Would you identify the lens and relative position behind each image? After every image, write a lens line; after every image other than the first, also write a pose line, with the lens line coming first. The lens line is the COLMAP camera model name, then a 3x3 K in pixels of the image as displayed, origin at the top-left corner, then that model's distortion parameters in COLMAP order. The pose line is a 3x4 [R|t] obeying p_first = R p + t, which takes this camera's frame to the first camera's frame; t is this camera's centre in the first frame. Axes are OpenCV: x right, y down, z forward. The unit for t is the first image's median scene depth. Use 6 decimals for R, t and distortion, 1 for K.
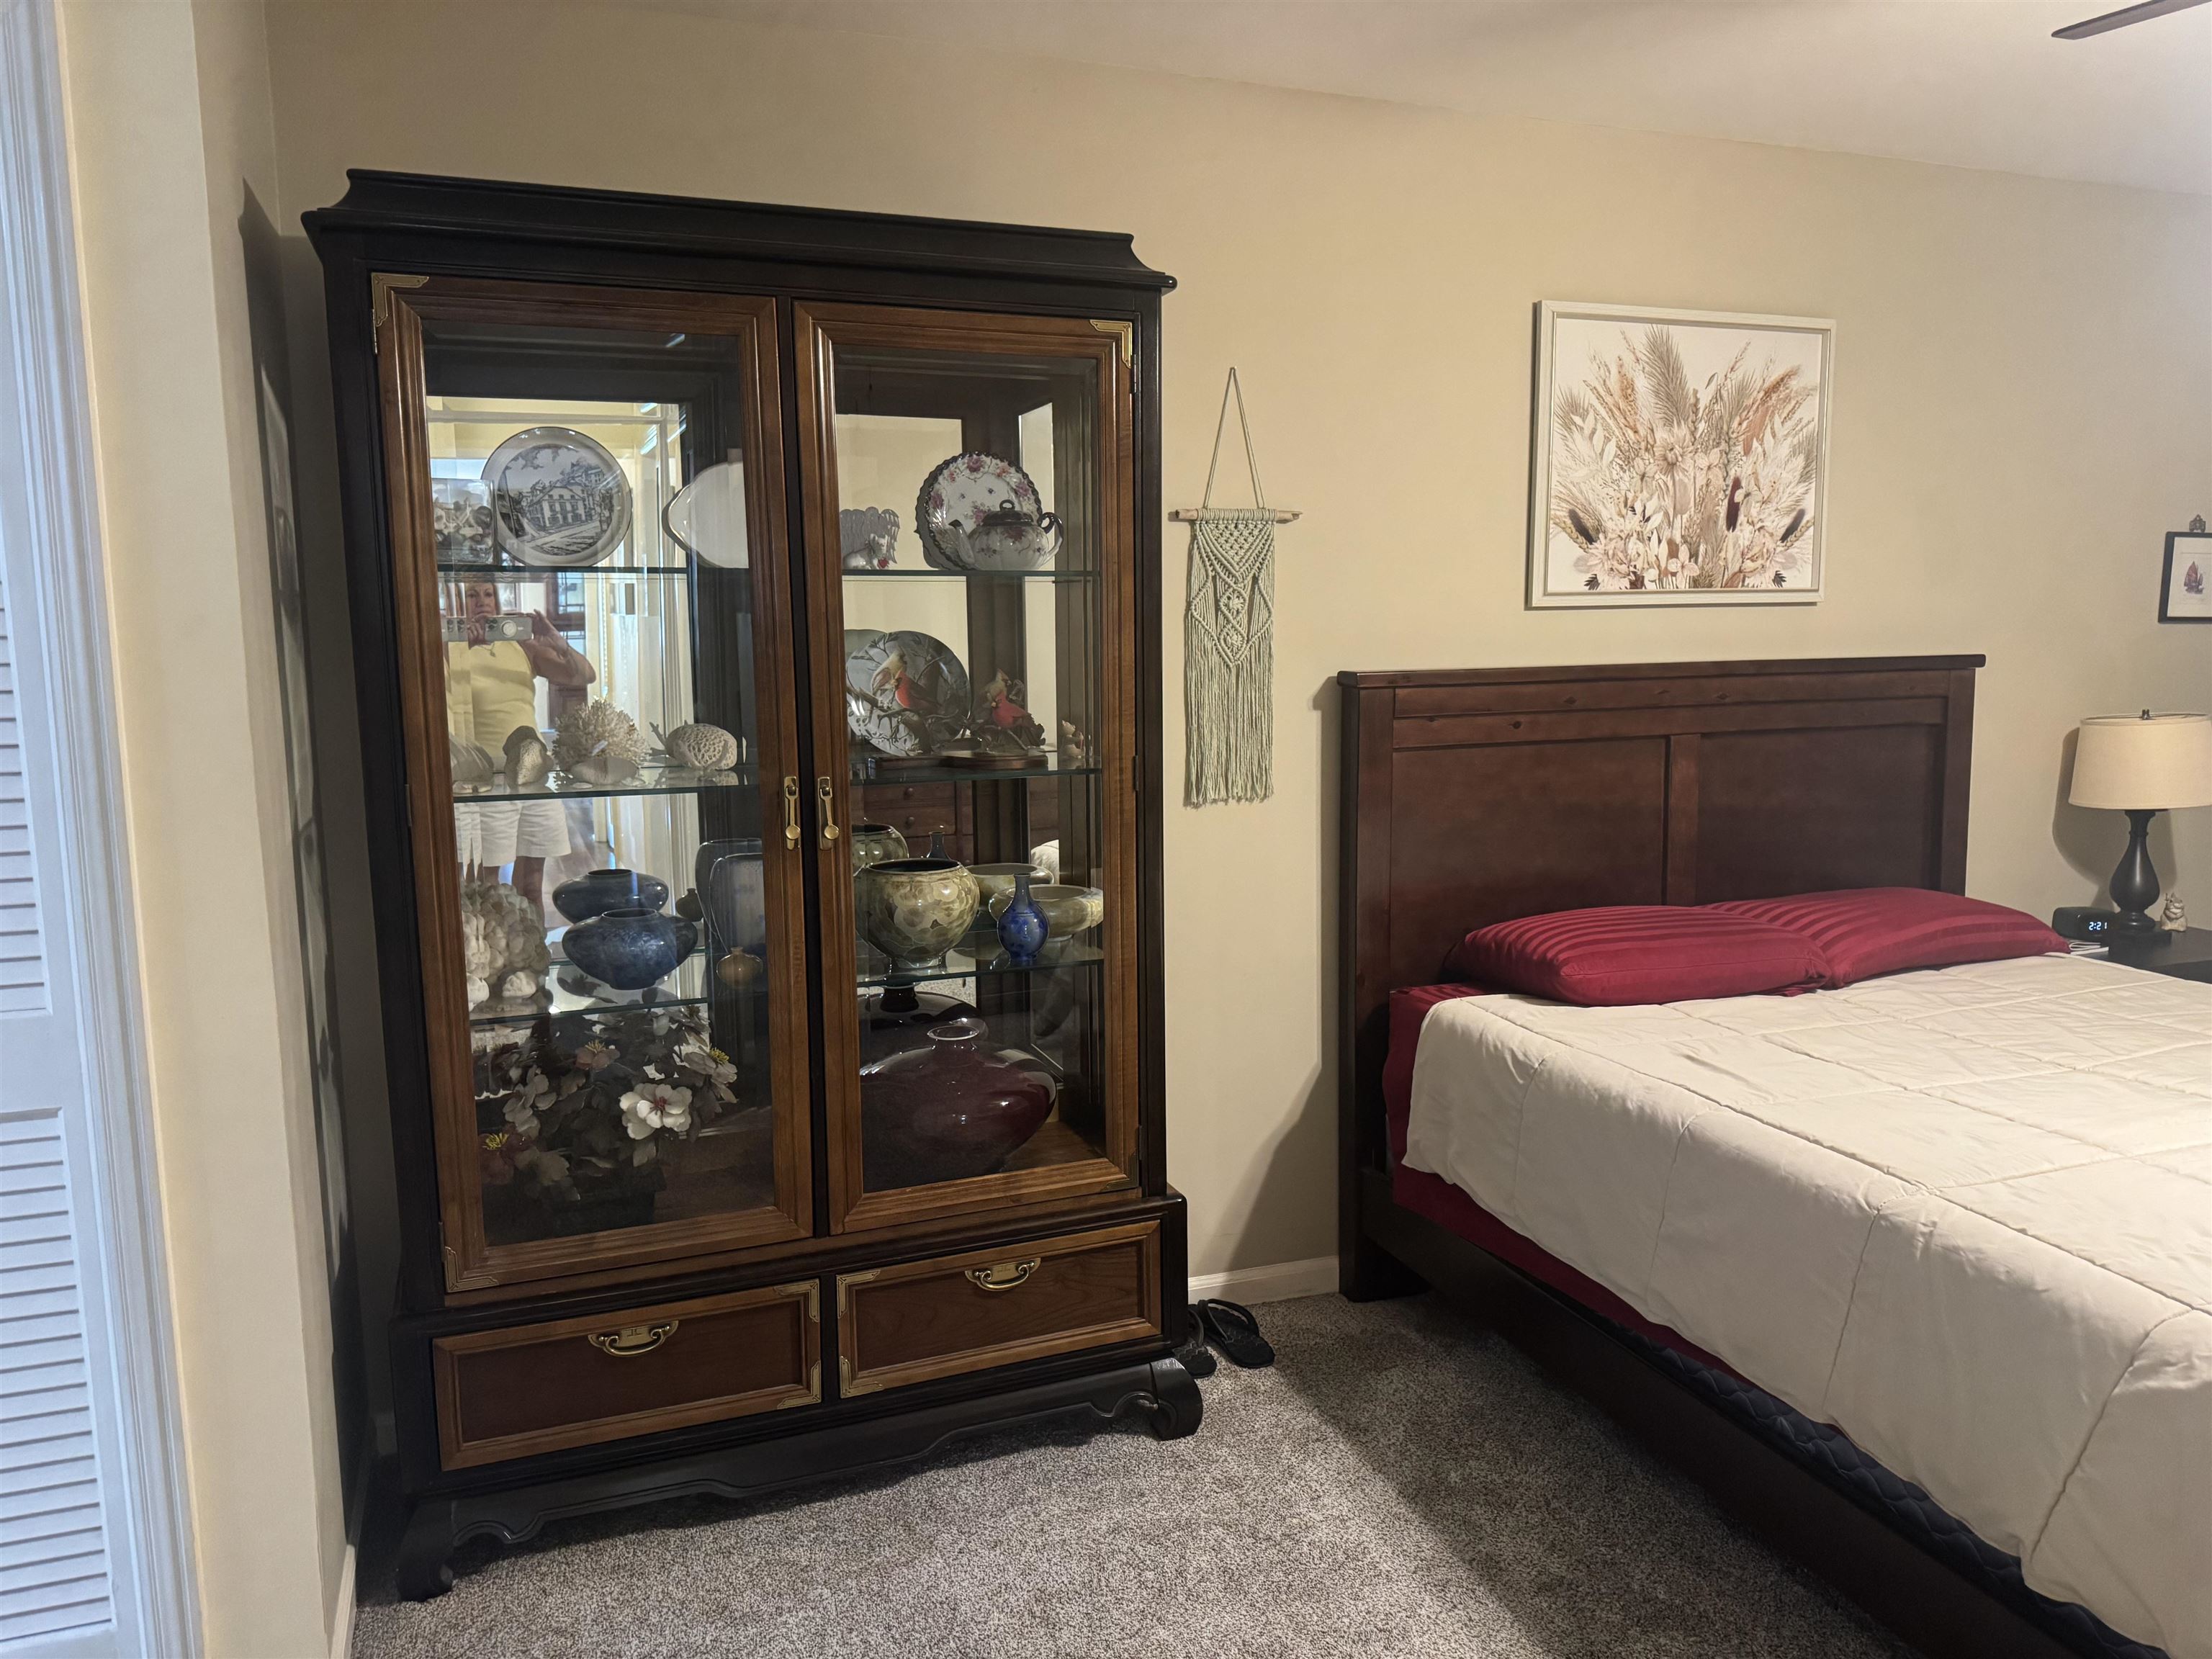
lens RADIAL K [[1573.5, 0, 1111.4], [0, 1573.5, 824.1], [0, 0, 1]] dist [0.030112, -0.019622]
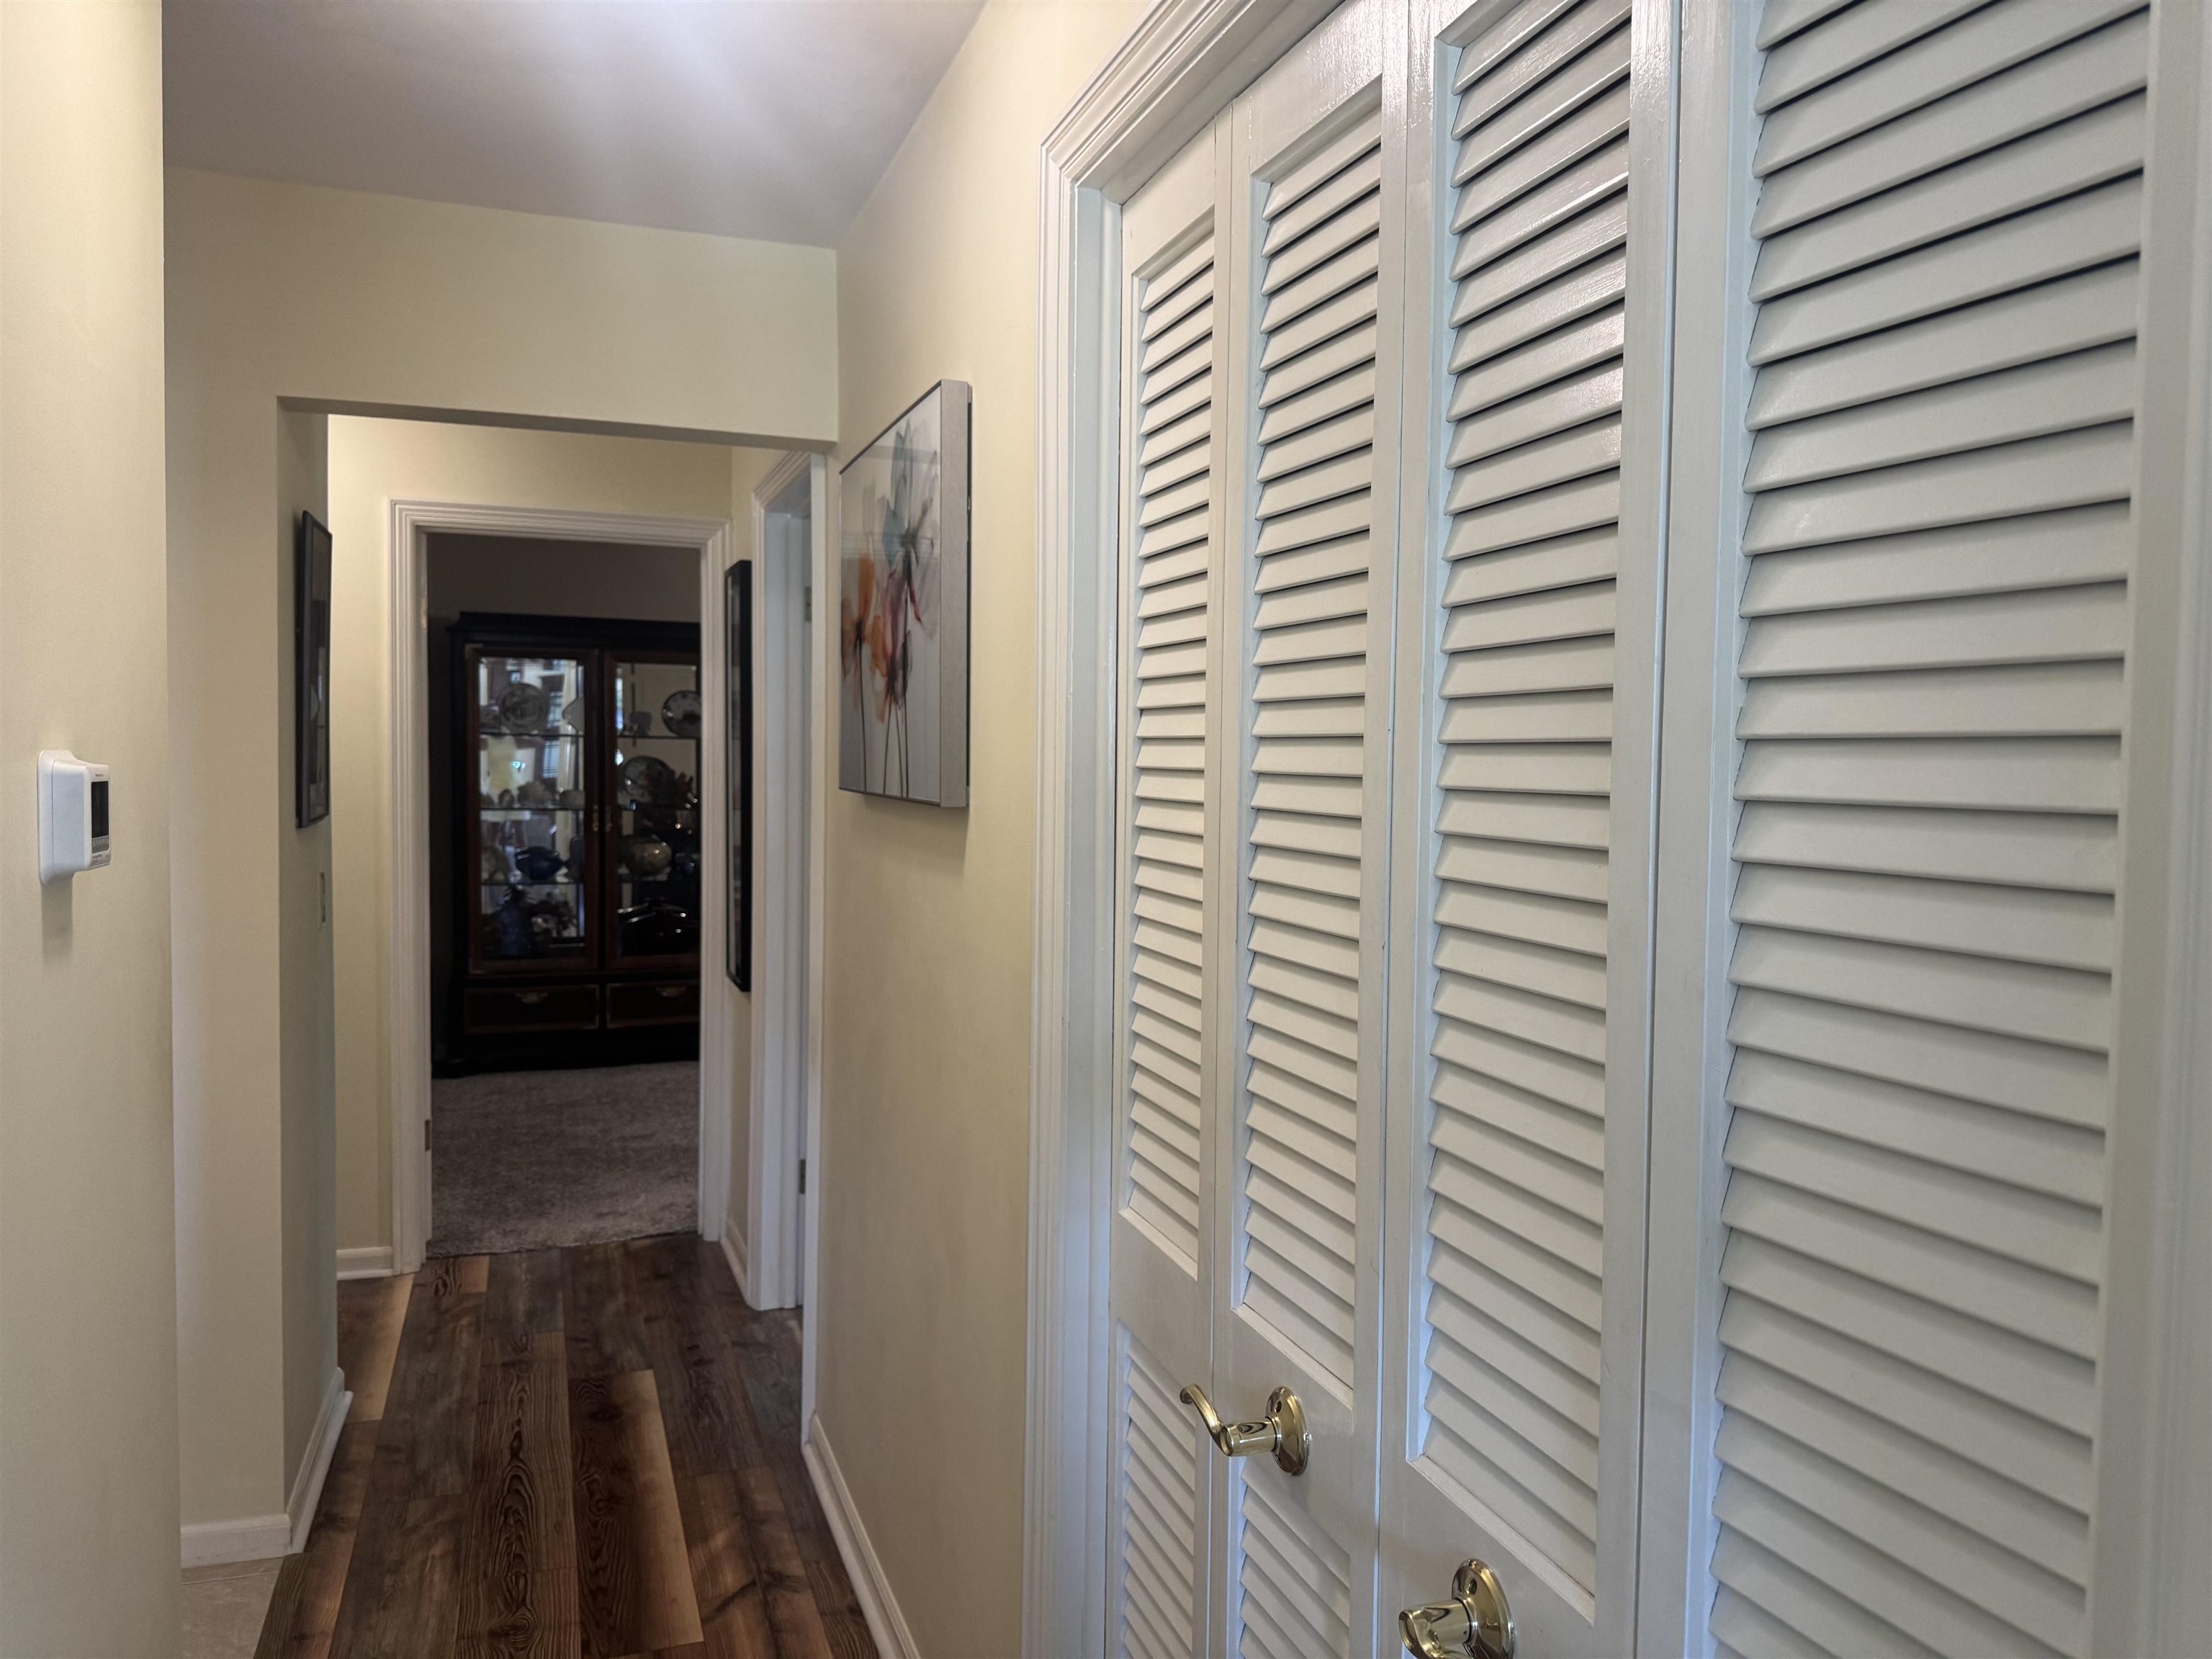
lens RADIAL K [[1573.5, 0, 1114.1], [0, 1573.5, 821.9], [0, 0, 1]] dist [0.030112, -0.019622]
pose [[0.999652, 0.026175, -0.003287, 0.744521], [-0.026351, 0.996641, -0.077533, 0.194973], [0.001246, 0.077593, 0.996984, -1.856876]]
